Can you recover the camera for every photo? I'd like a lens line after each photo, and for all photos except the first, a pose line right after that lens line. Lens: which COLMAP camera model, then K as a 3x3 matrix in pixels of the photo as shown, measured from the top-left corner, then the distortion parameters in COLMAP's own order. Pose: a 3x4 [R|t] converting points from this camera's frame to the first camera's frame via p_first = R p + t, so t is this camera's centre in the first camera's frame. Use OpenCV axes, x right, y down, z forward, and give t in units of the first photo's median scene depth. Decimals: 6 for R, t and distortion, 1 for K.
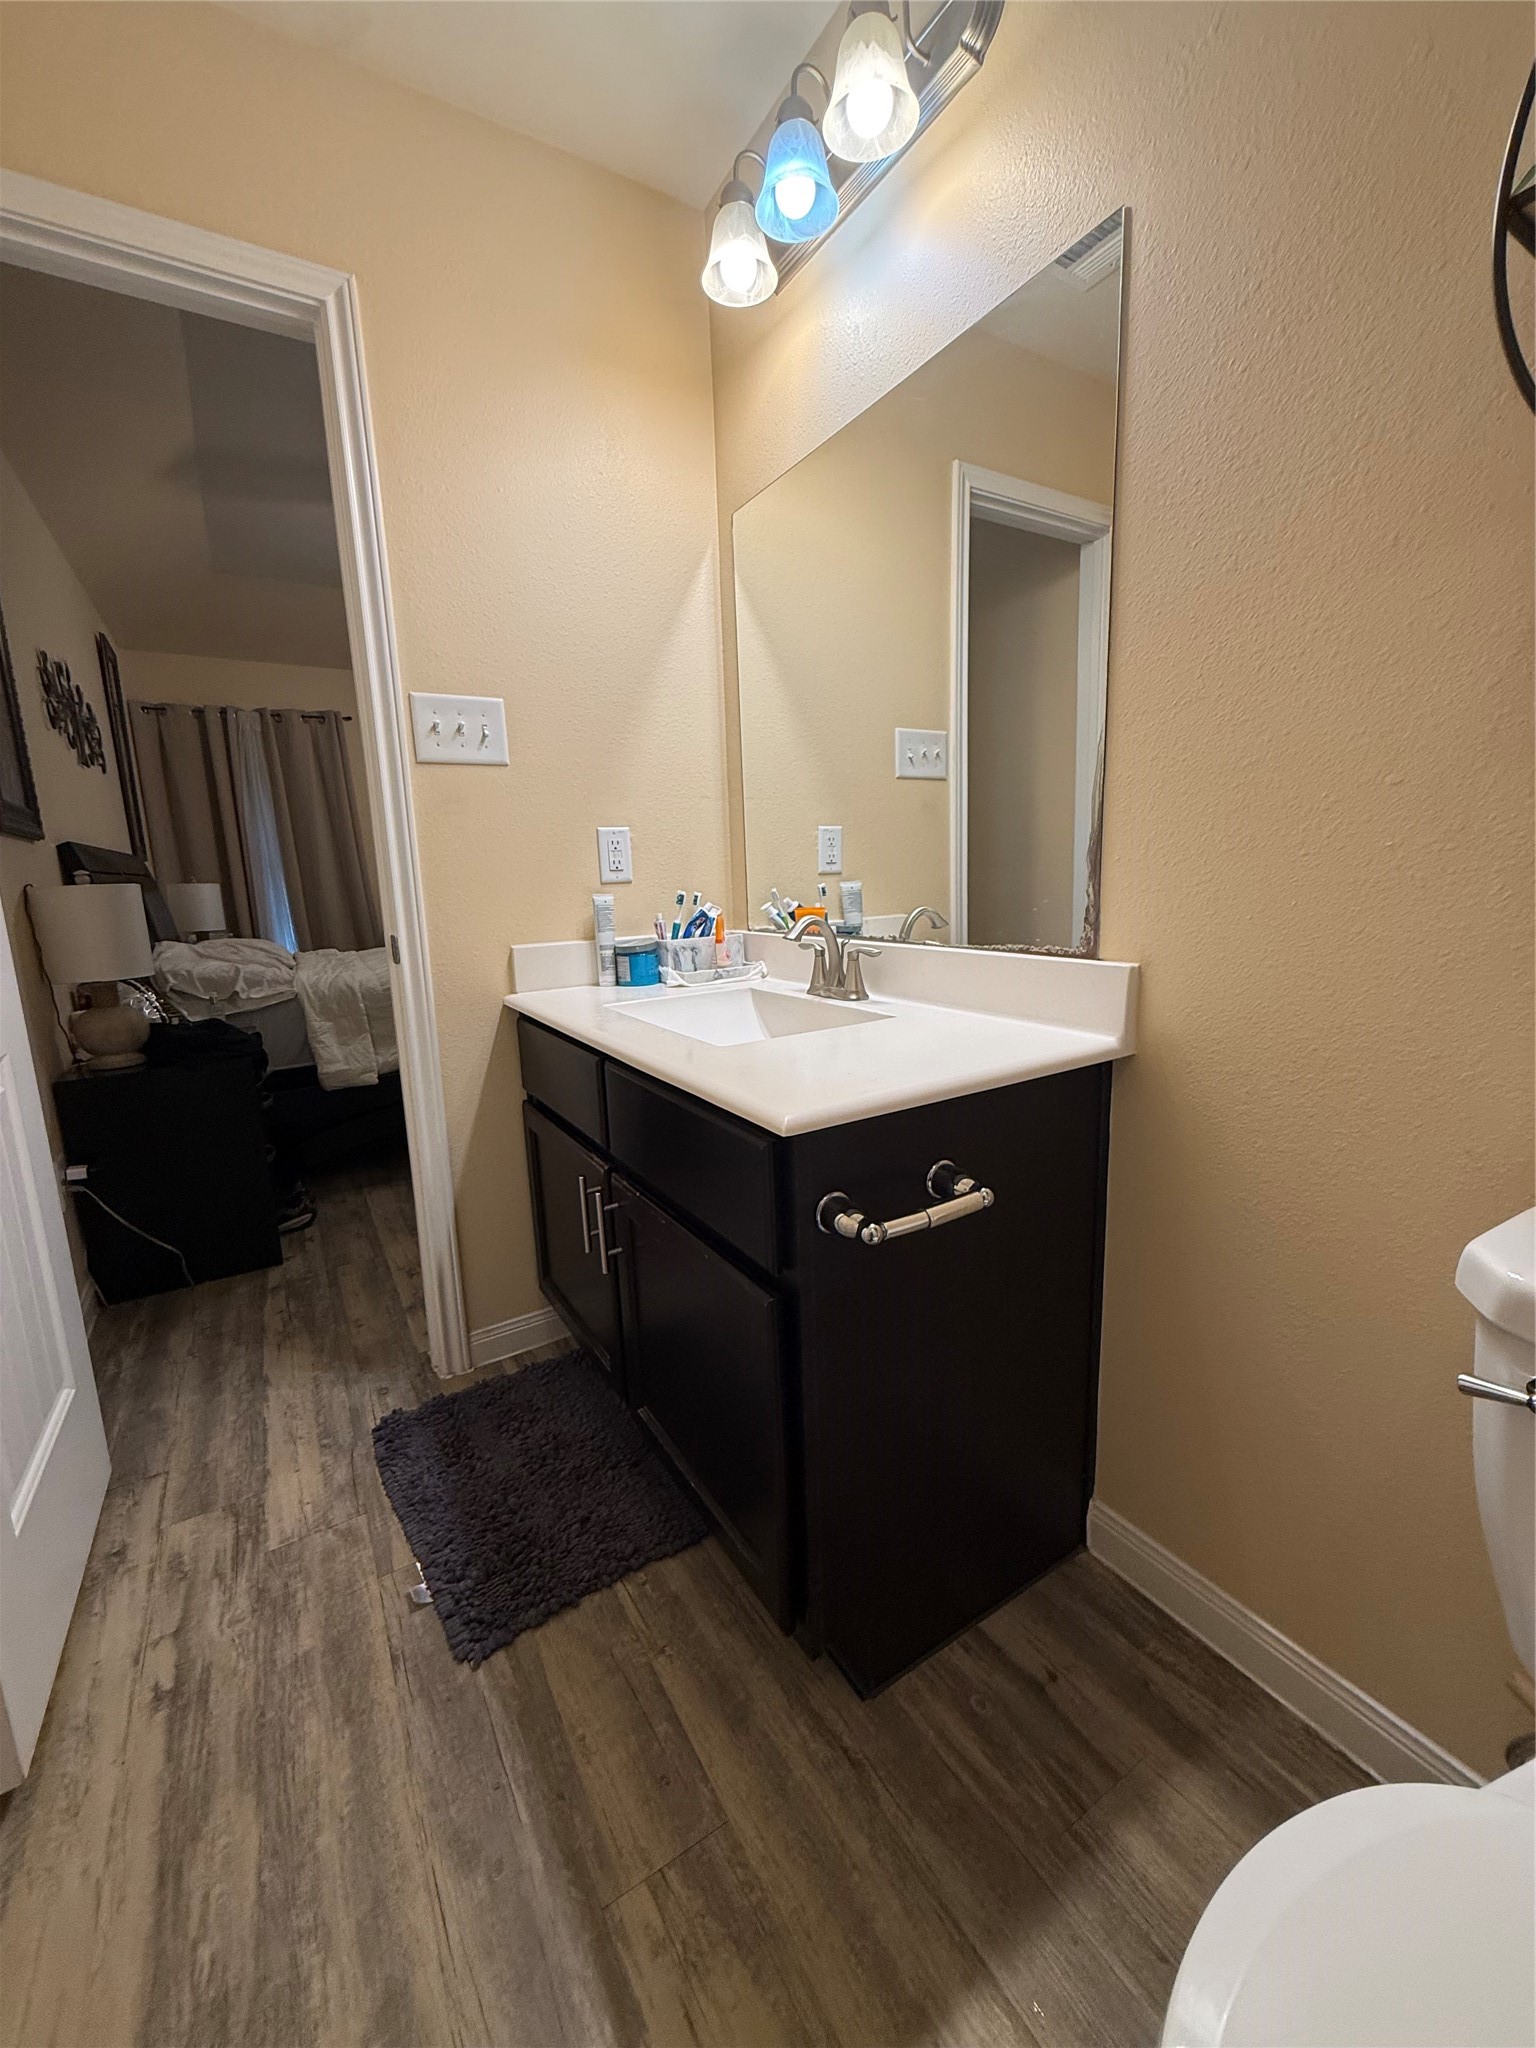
lens RADIAL K [[817.0, 0, 766.5], [0, 817.0, 1017.8], [0, 0, 1]] dist [0.000118, 0.000121]
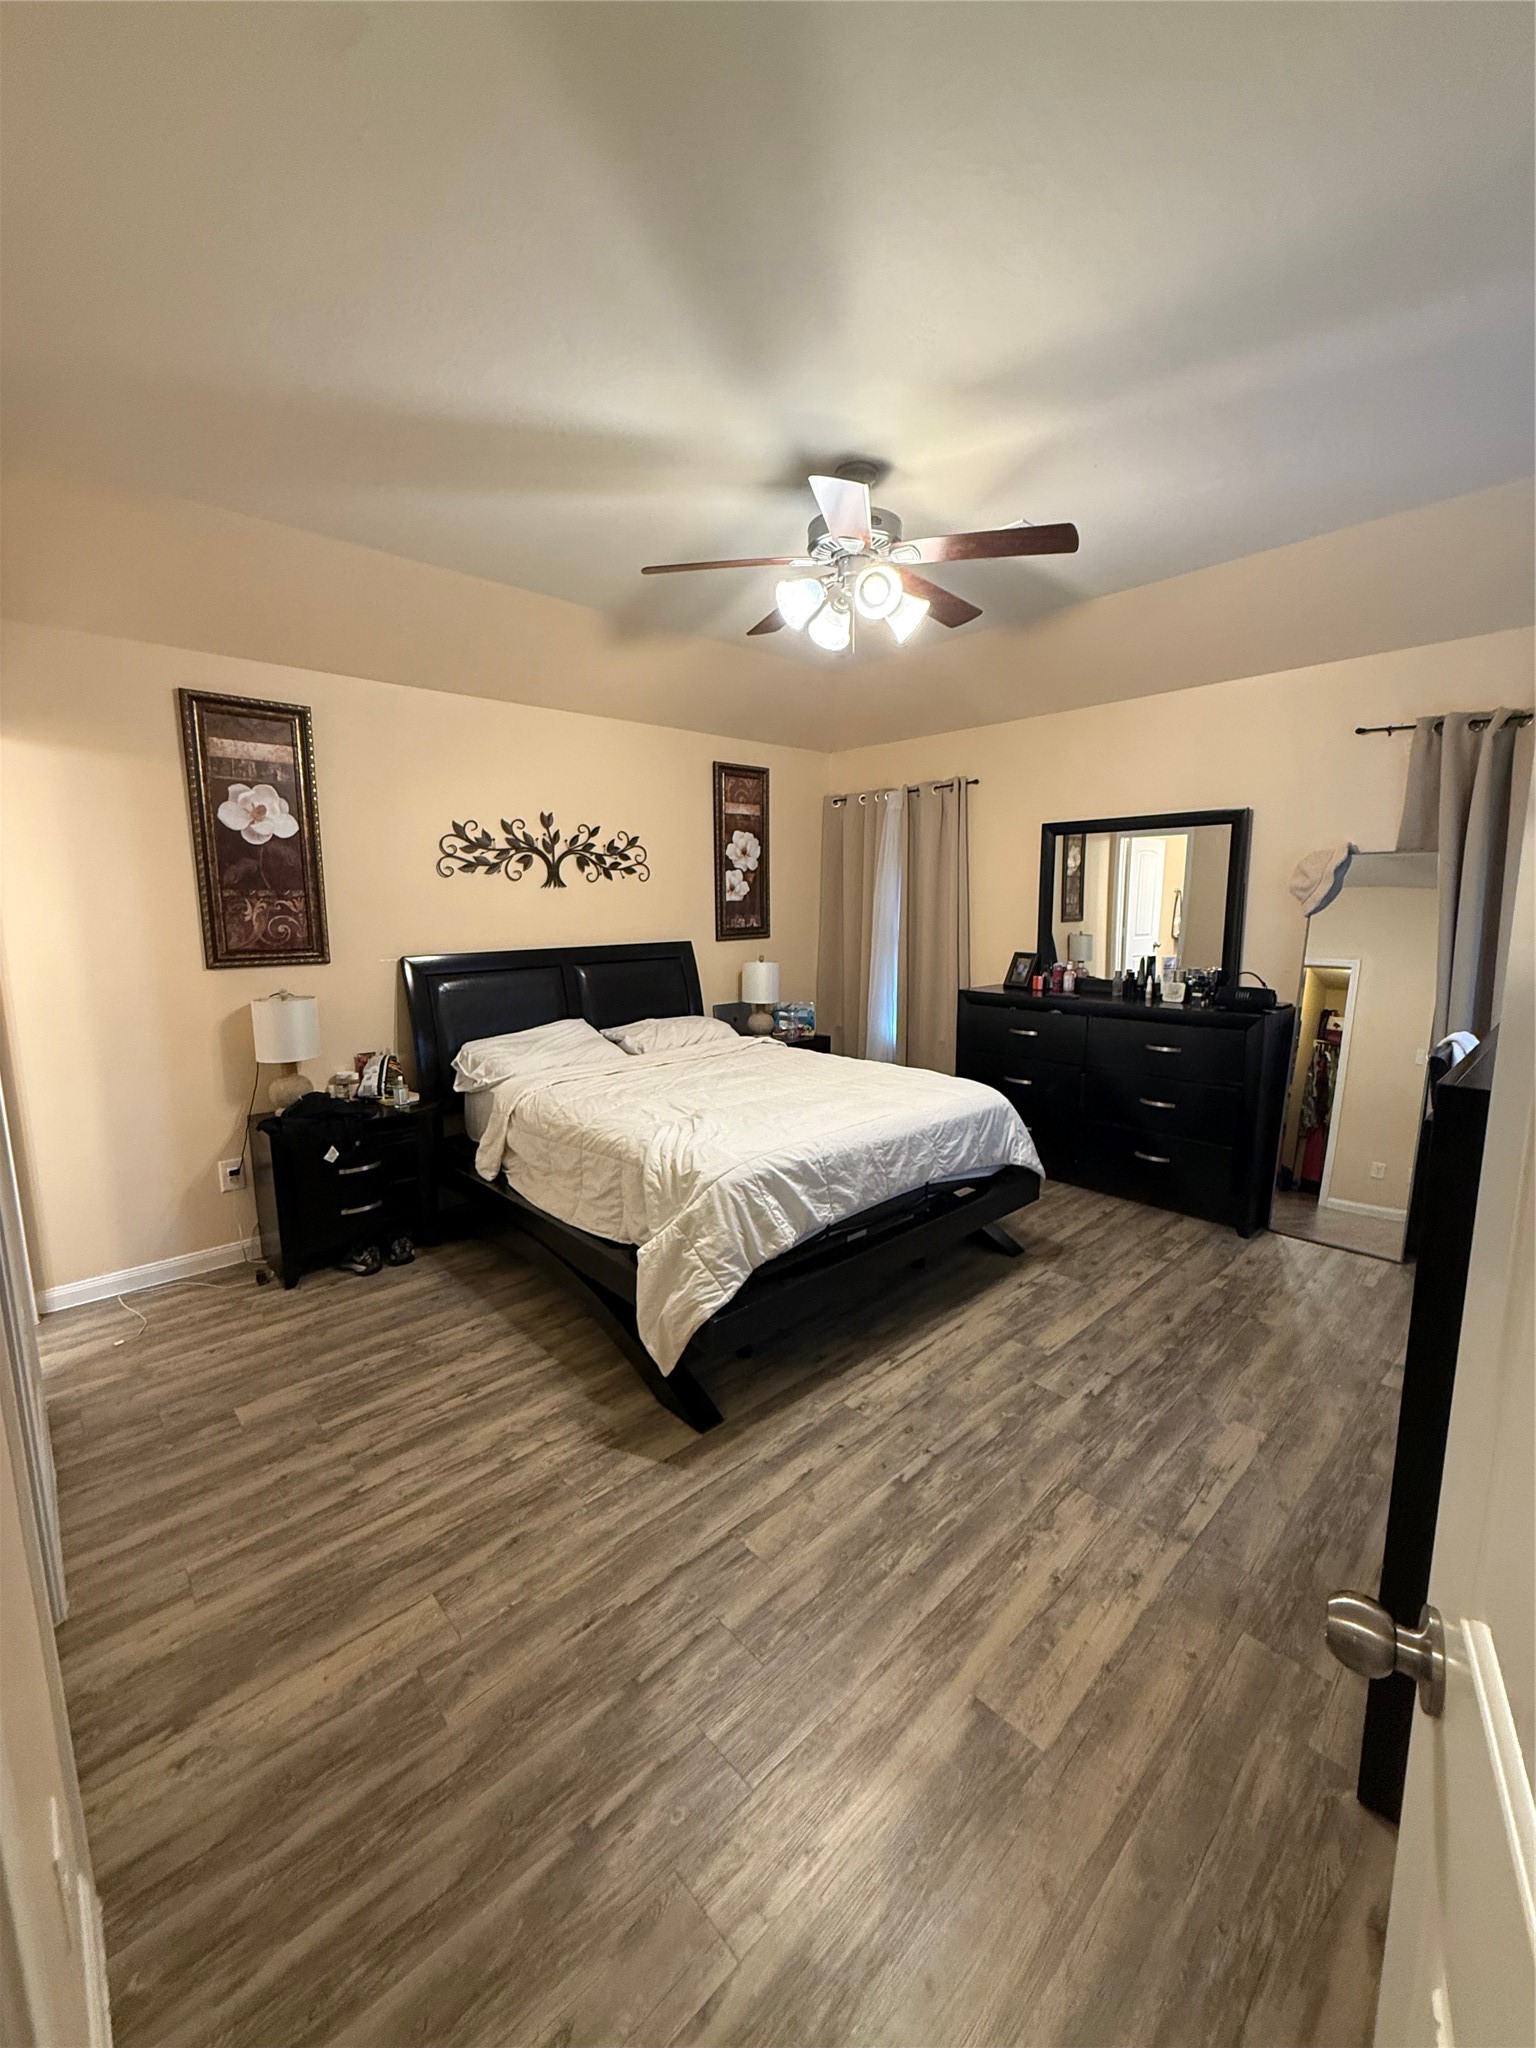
lens RADIAL K [[817.0, 0, 766.5], [0, 817.0, 1017.8], [0, 0, 1]] dist [0.000118, 0.000121]
pose [[0.198284, 0.177924, -0.963860, 0.811606], [-0.170040, 0.974719, 0.144948, -0.483413], [0.965282, 0.135154, 0.223526, 1.443883]]
